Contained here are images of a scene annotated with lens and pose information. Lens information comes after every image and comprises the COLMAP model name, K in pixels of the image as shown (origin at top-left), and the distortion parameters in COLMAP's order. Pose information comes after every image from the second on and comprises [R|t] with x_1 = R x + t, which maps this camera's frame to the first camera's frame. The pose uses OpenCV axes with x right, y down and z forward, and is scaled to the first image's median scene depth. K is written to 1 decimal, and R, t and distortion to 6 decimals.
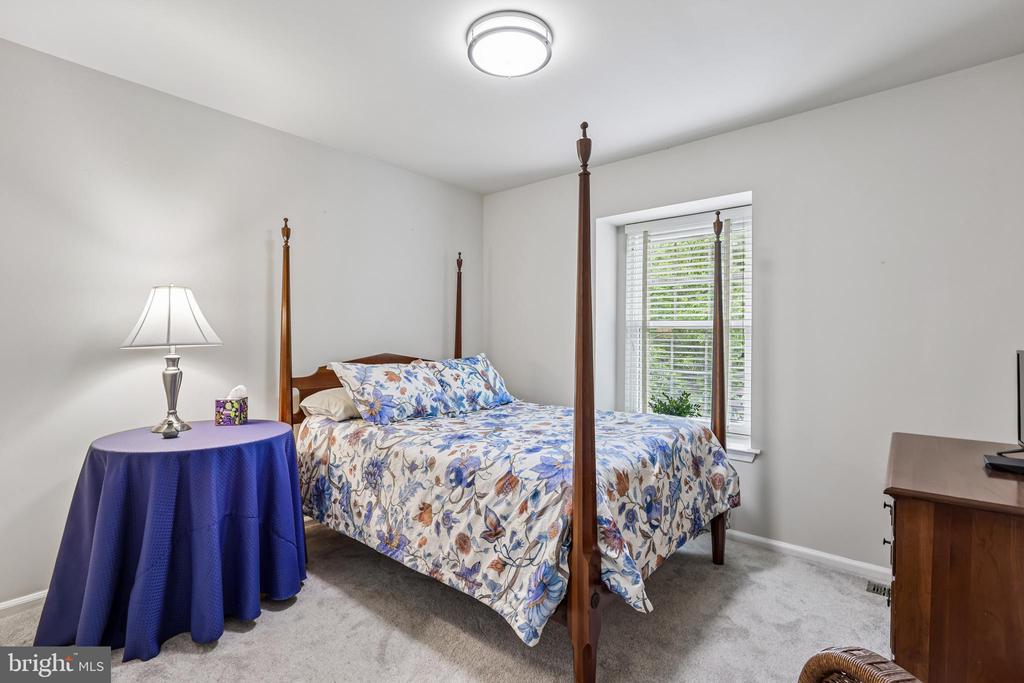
lens RADIAL K [[484.5, 0, 511.8], [0, 484.5, 341.6], [0, 0, 1]] dist [-0.007407, 0.004383]
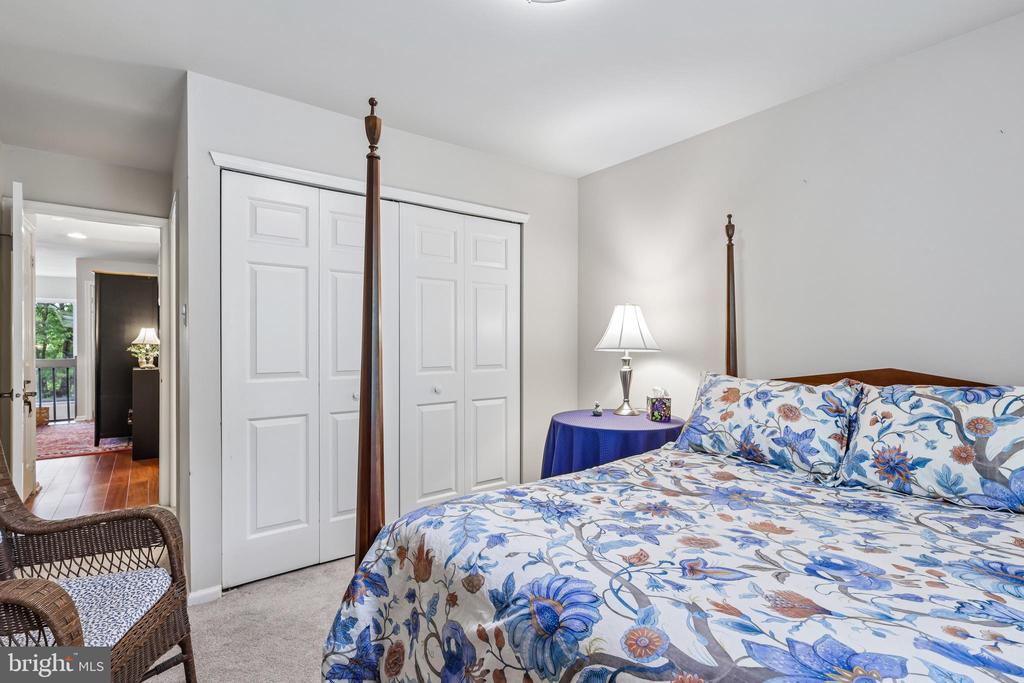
lens RADIAL K [[484.5, 0, 511.4], [0, 484.5, 343.6], [0, 0, 1]] dist [-0.007407, 0.004383]
pose [[-0.198873, -0.003867, -0.980018, 0.544067], [-0.012422, 0.999922, -0.001425, -0.002080], [0.979947, 0.011891, -0.198906, 0.811014]]
